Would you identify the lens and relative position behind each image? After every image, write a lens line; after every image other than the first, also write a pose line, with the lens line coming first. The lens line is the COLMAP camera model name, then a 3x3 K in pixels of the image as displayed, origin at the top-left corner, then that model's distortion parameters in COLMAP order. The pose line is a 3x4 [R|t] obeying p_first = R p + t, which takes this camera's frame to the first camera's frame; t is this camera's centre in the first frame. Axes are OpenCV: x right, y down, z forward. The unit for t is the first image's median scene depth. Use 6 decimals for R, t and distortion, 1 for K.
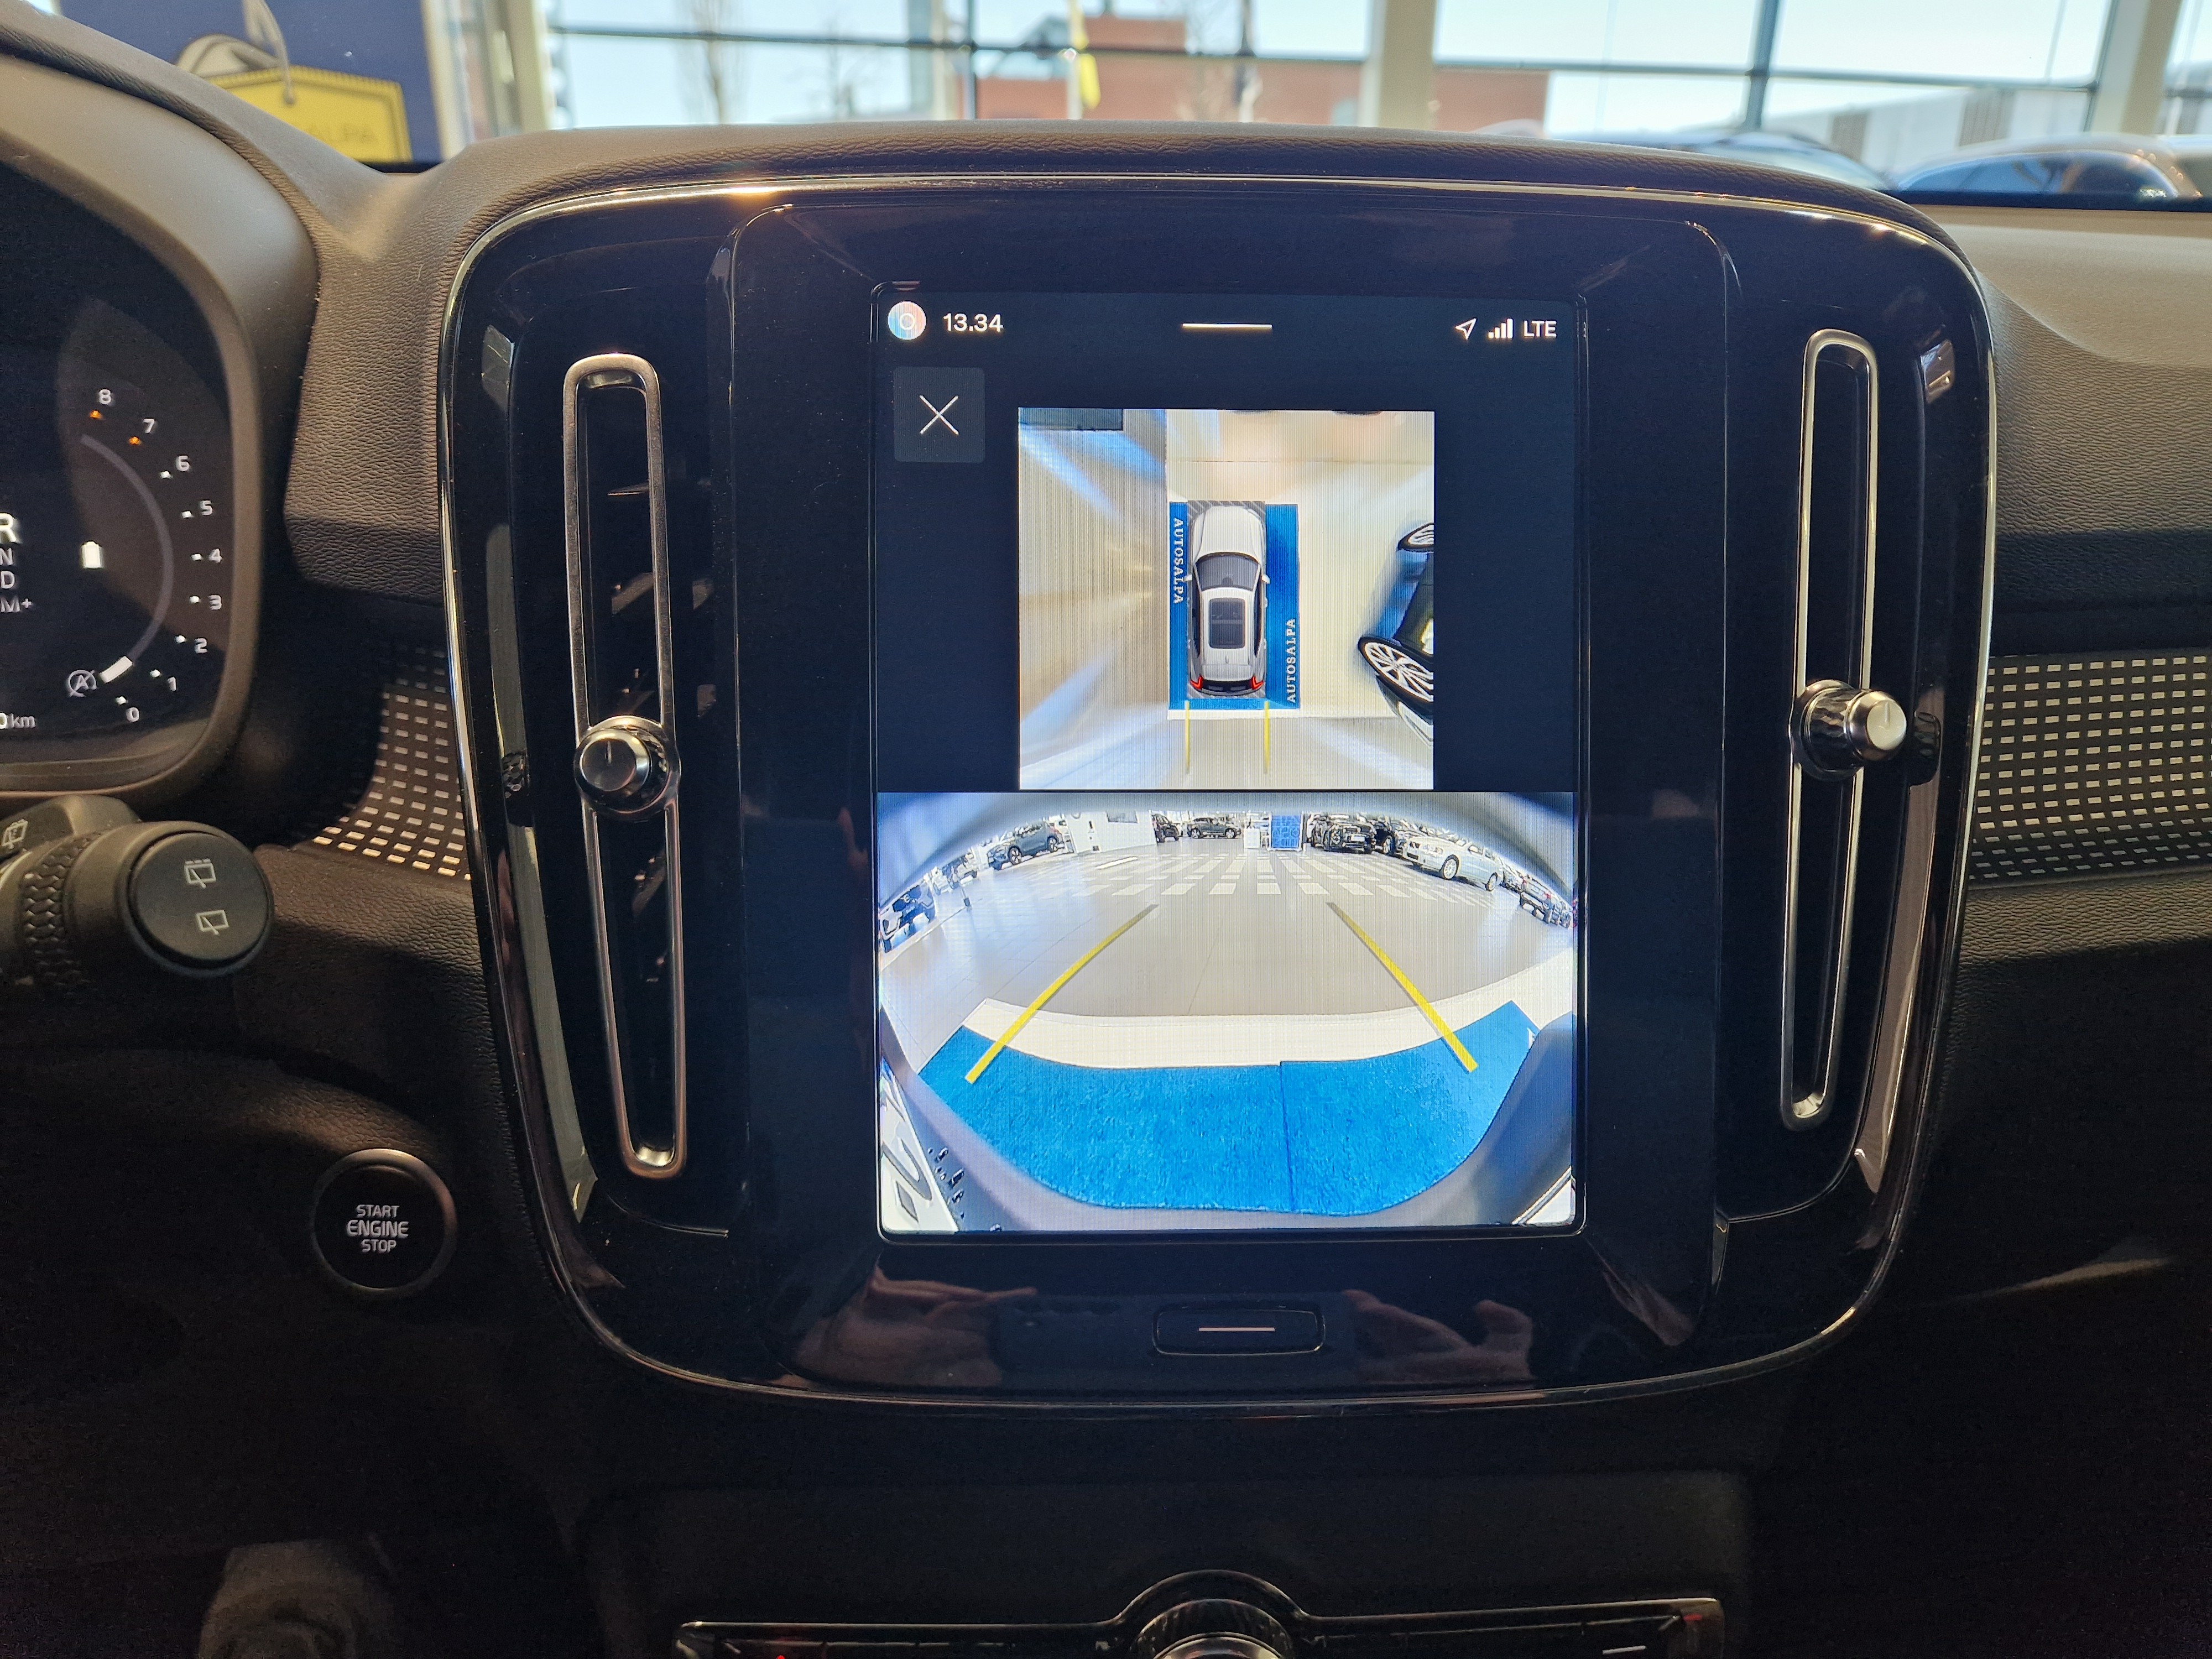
lens RADIAL K [[1470.9, 0, 1132.1], [0, 1470.9, 881.2], [0, 0, 1]] dist [0.046427, -0.041498]
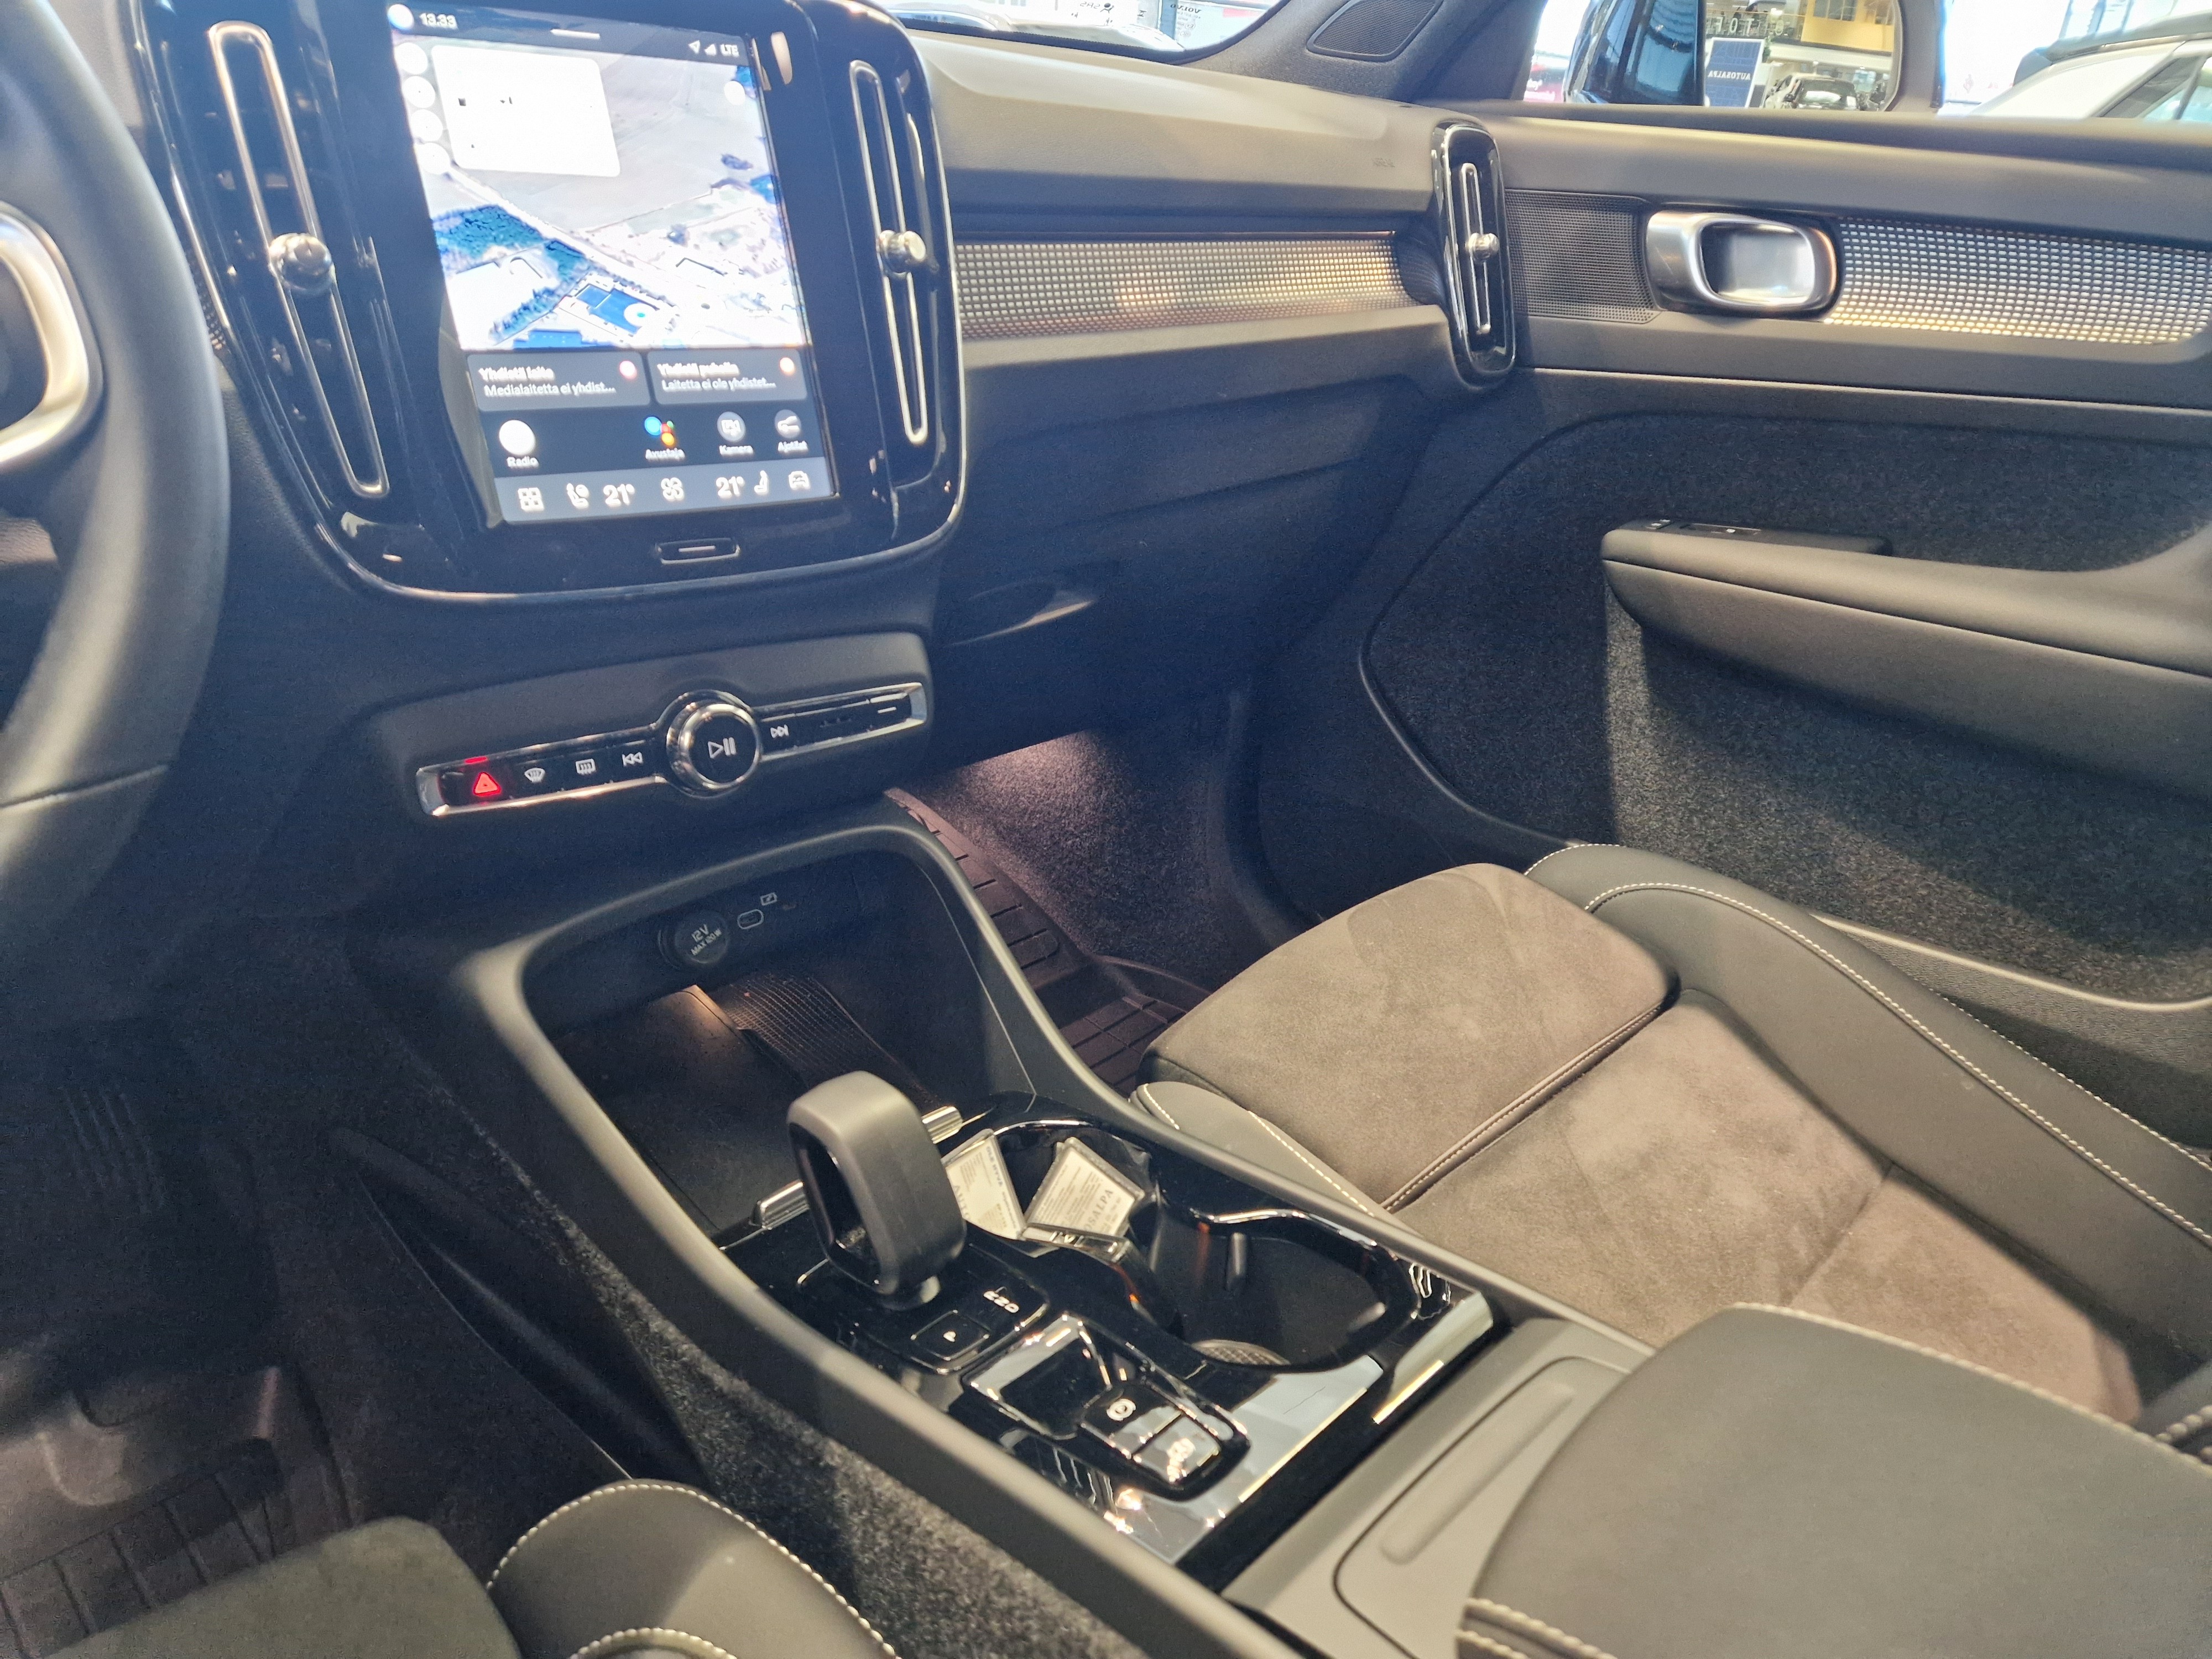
lens RADIAL K [[1470.9, 0, 1104.7], [0, 1470.9, 872.2], [0, 0, 1]] dist [0.046427, -0.041498]
pose [[0.817305, -0.220262, 0.532444, -0.589352], [0.169037, 0.975050, 0.143887, 0.480202], [-0.550853, -0.027597, 0.834146, -0.938860]]
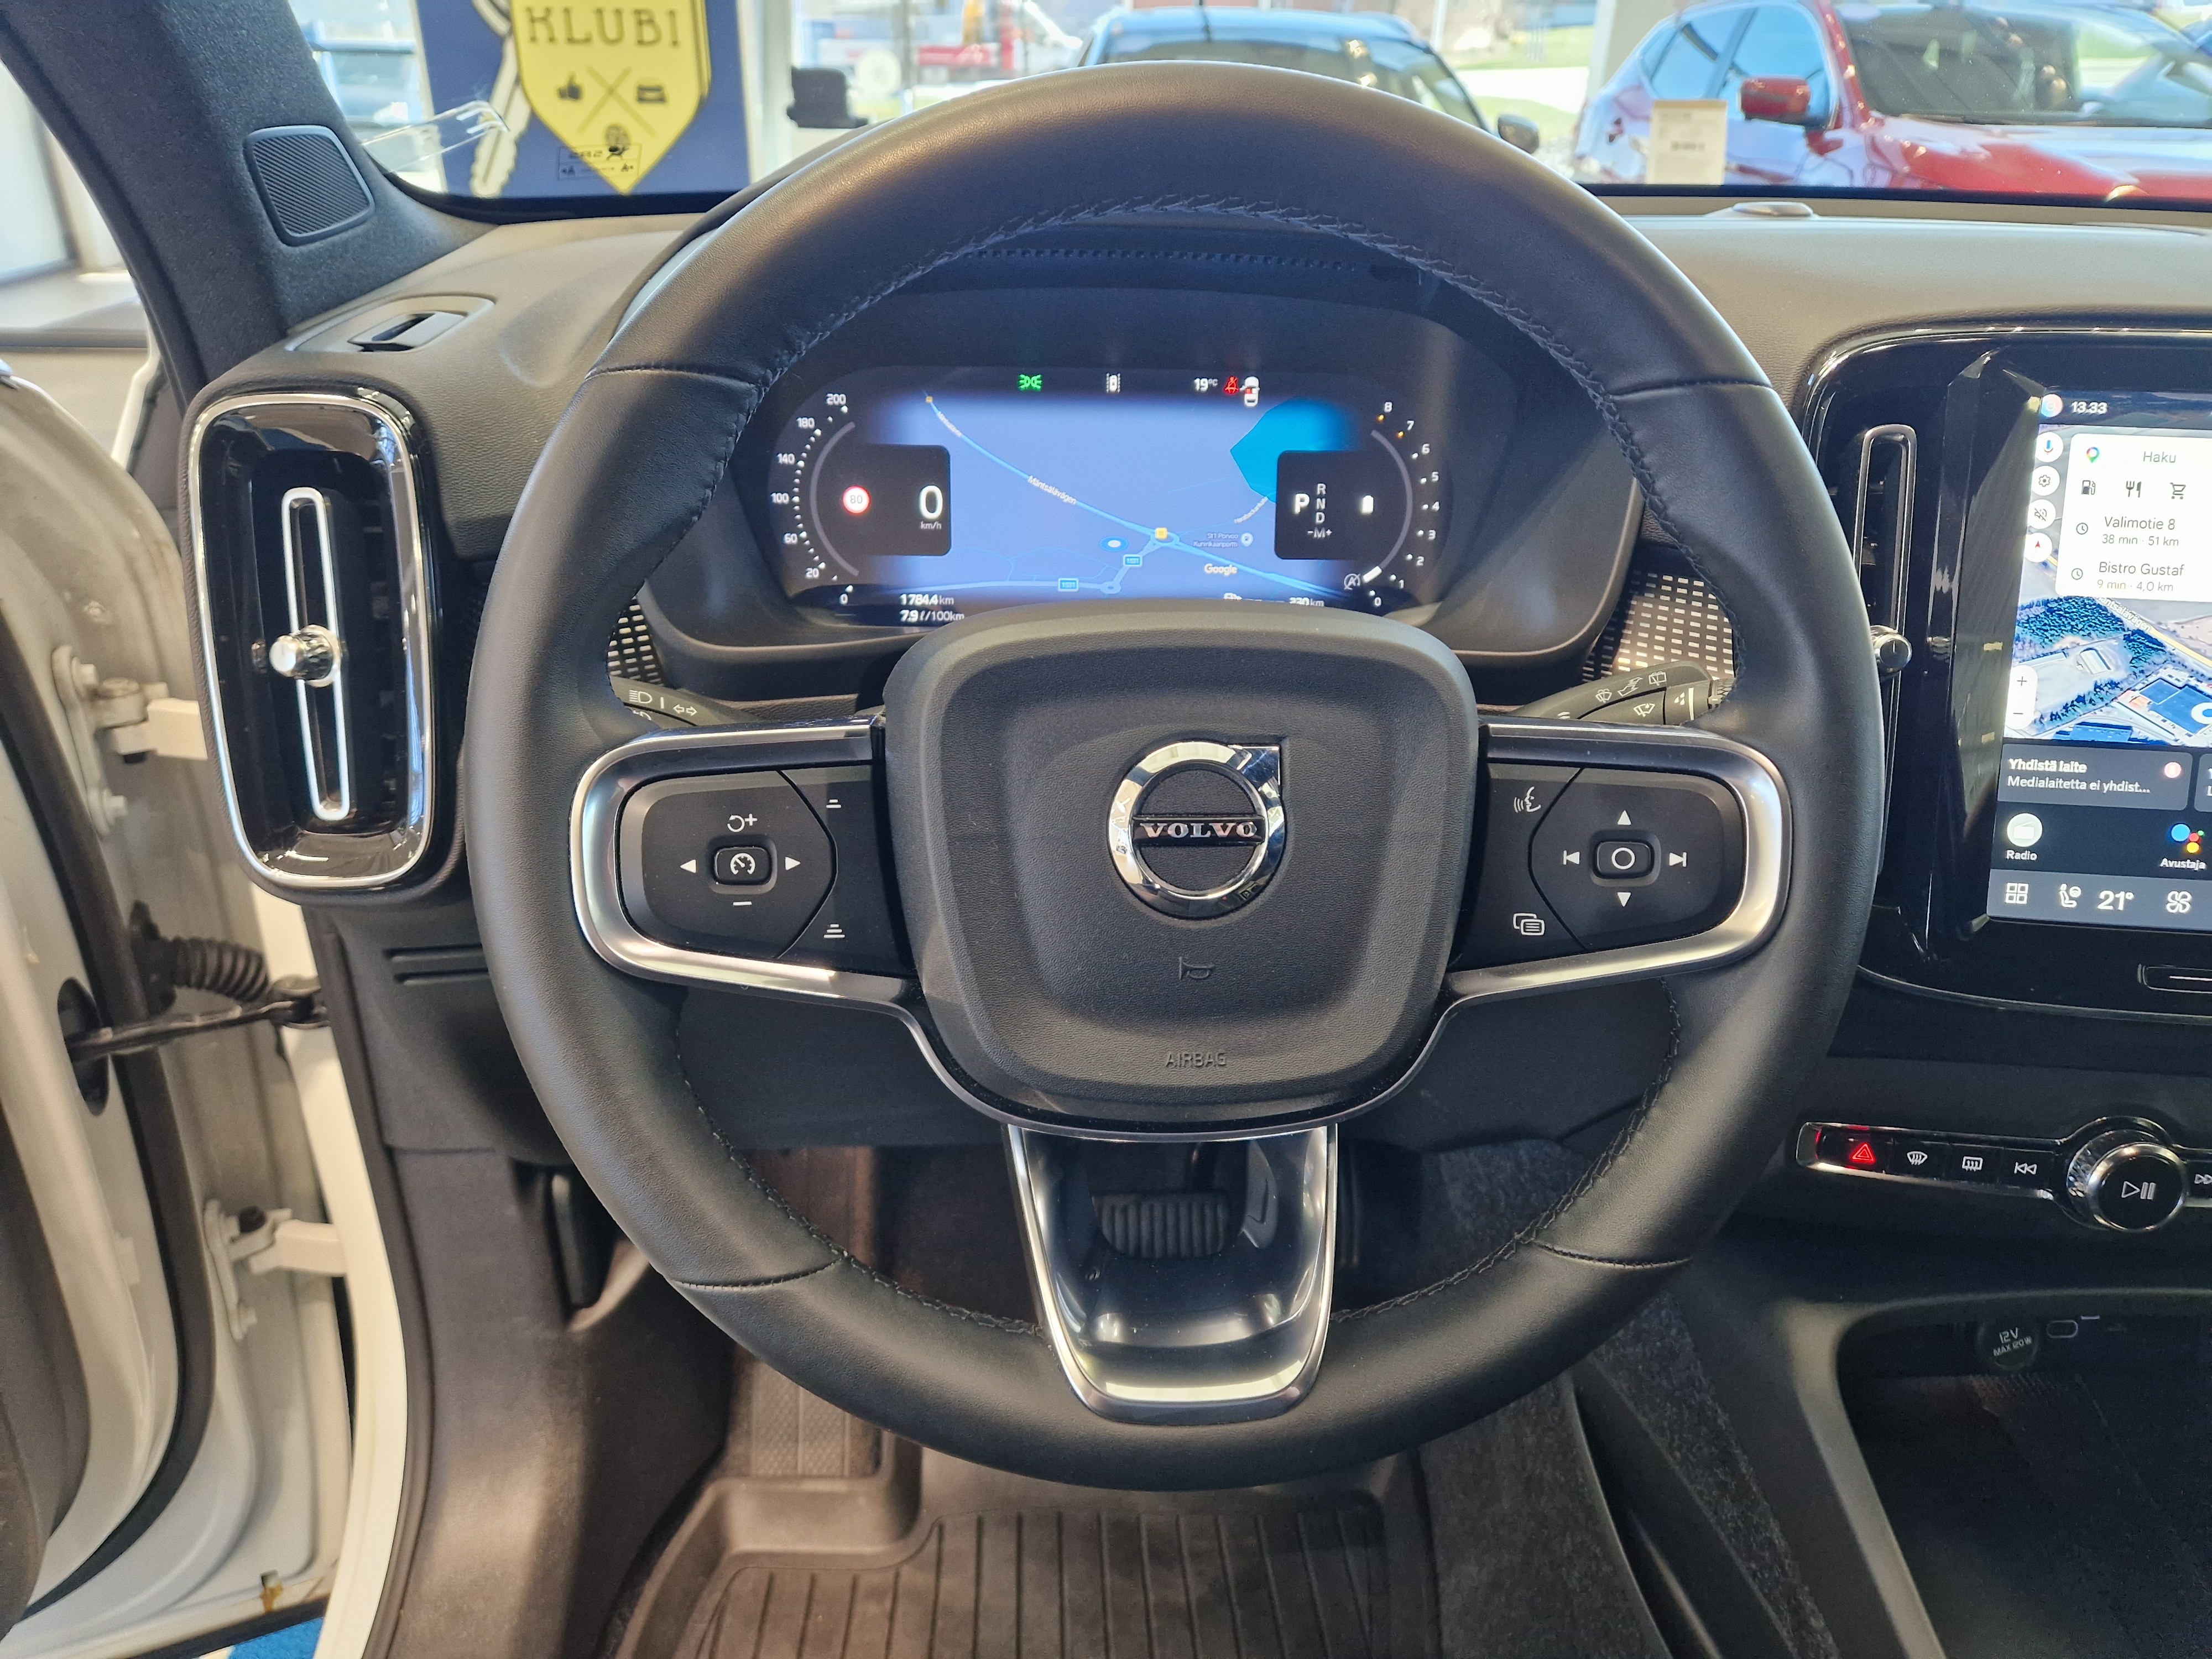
lens RADIAL K [[1470.9, 0, 1109.1], [0, 1470.9, 870.6], [0, 0, 1]] dist [0.046427, -0.041498]
pose [[0.993988, 0.061091, -0.090857, -0.970610], [-0.053336, 0.994913, 0.085459, 0.074766], [0.095615, -0.080100, 0.992190, -0.831132]]
